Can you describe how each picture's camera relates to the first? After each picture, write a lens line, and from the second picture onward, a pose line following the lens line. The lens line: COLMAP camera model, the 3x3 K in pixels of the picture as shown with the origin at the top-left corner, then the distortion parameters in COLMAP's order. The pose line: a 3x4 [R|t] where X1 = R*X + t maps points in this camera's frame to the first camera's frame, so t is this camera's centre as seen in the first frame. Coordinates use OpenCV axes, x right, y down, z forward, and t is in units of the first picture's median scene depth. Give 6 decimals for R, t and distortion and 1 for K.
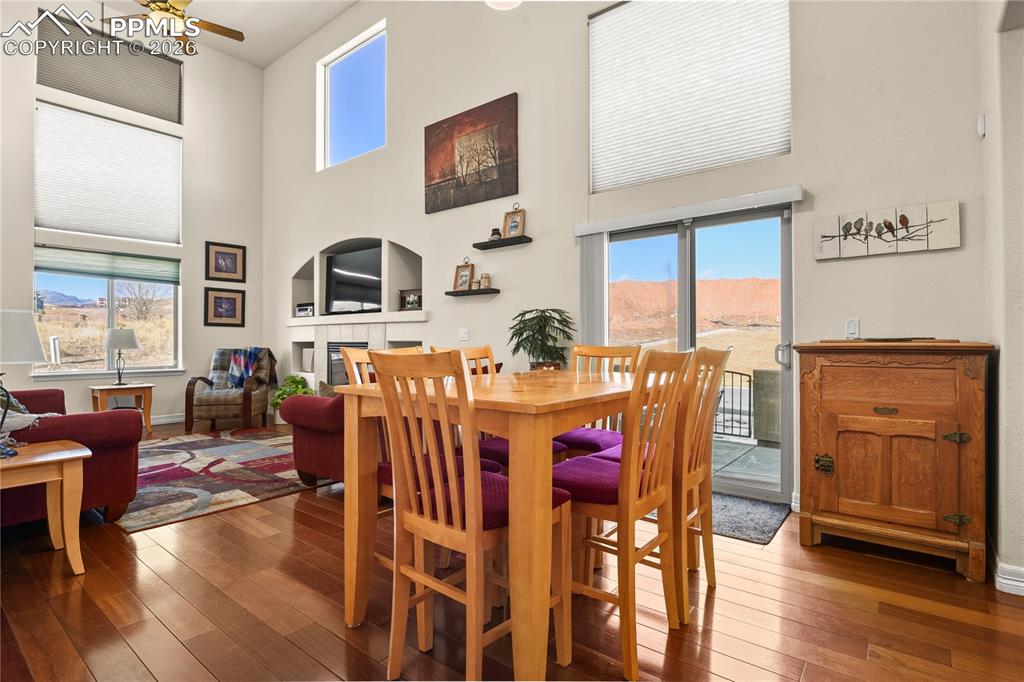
lens RADIAL K [[506.1, 0, 523.0], [0, 506.1, 337.5], [0, 0, 1]] dist [-0.008205, -0.007219]
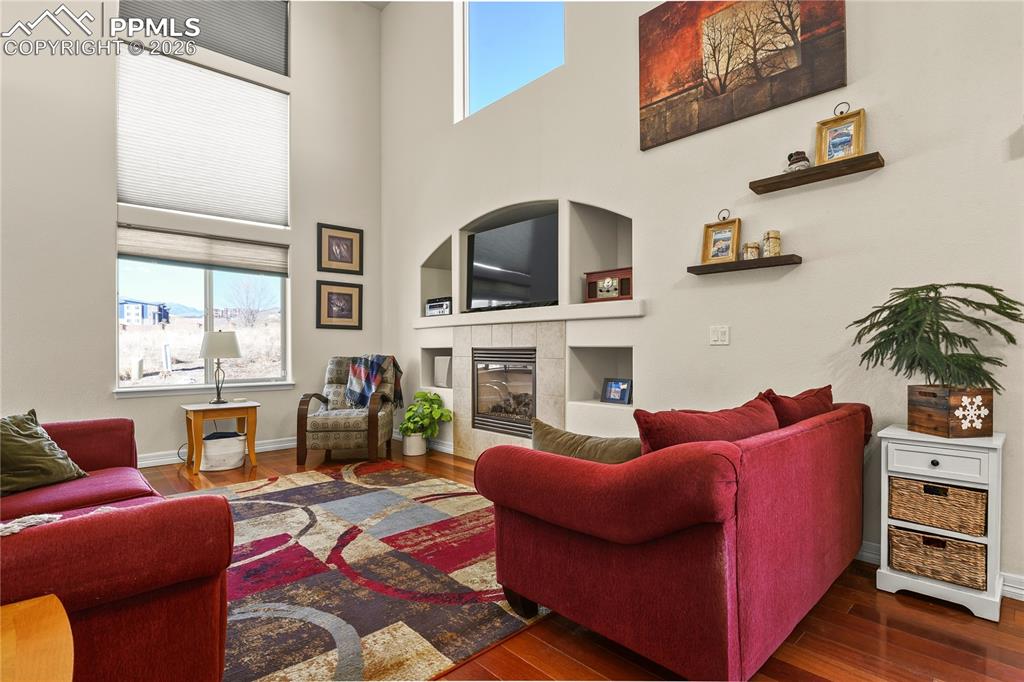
lens RADIAL K [[506.1, 0, 523.2], [0, 506.1, 347.6], [0, 0, 1]] dist [-0.008205, -0.007219]
pose [[0.988428, -0.000742, -0.151690, -0.225994], [0.001788, 0.999976, 0.006757, 0.003508], [0.151681, -0.006951, 0.988405, 0.310467]]
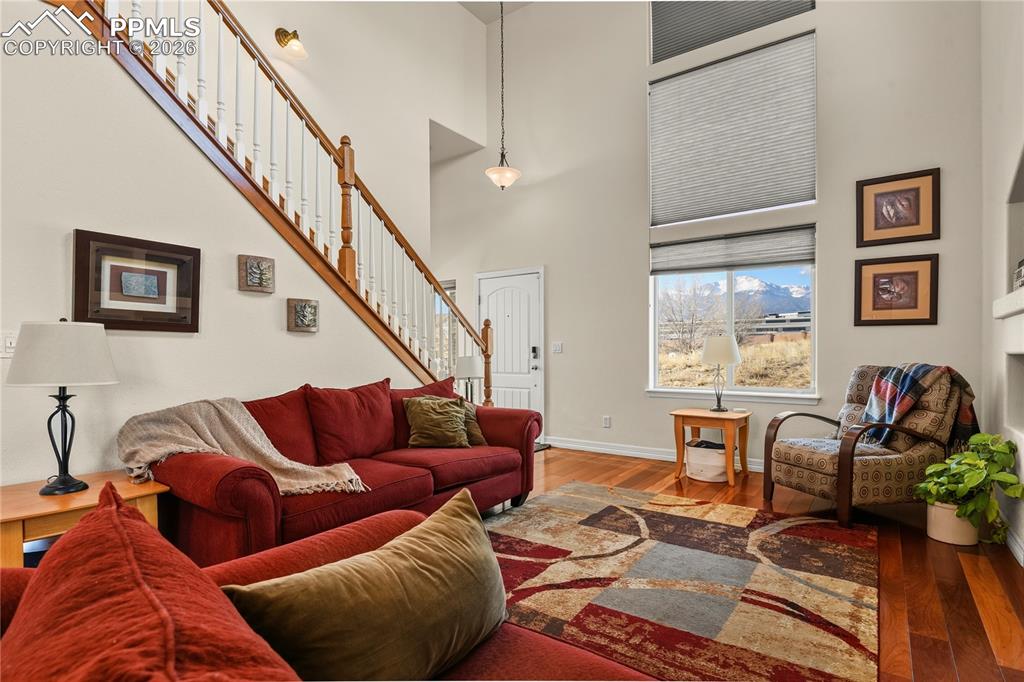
lens RADIAL K [[506.1, 0, 508.2], [0, 506.1, 363.0], [0, 0, 1]] dist [-0.008205, -0.007219]
pose [[0.028148, 0.024295, -0.999308, -0.062454], [0.013026, 0.999611, 0.024669, 0.000558], [0.999519, -0.013711, 0.027821, 0.703094]]
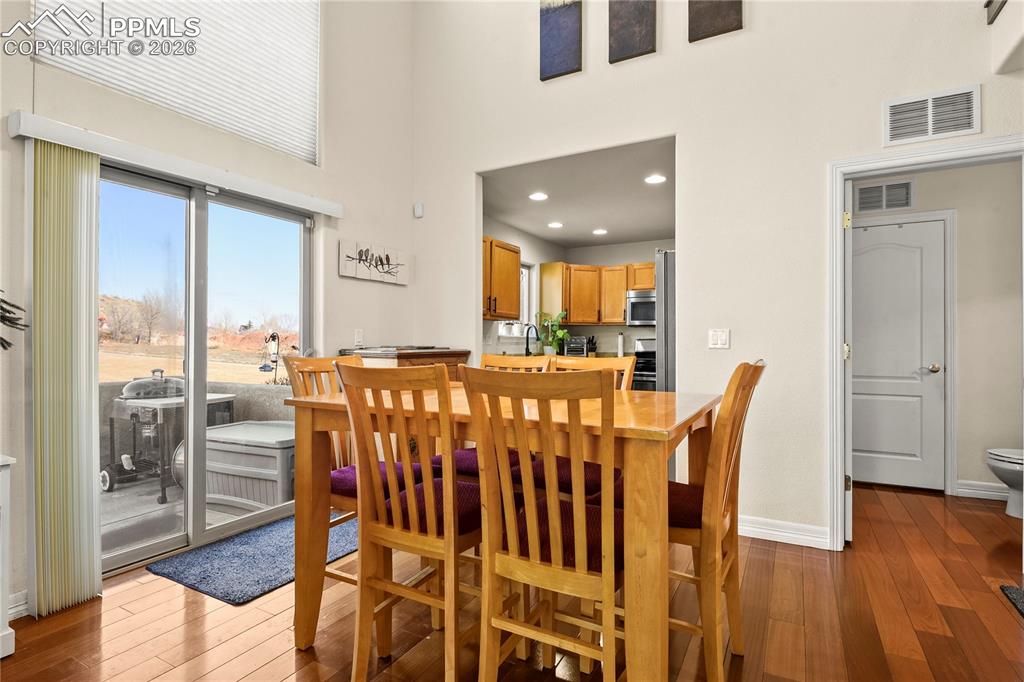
lens RADIAL K [[506.1, 0, 508.6], [0, 506.1, 343.6], [0, 0, 1]] dist [-0.008205, -0.007219]
pose [[-0.150685, 0.000708, 0.988582, -0.315064], [-0.010549, 0.999942, -0.002324, -0.001912], [-0.988526, -0.010778, -0.150668, 0.430907]]
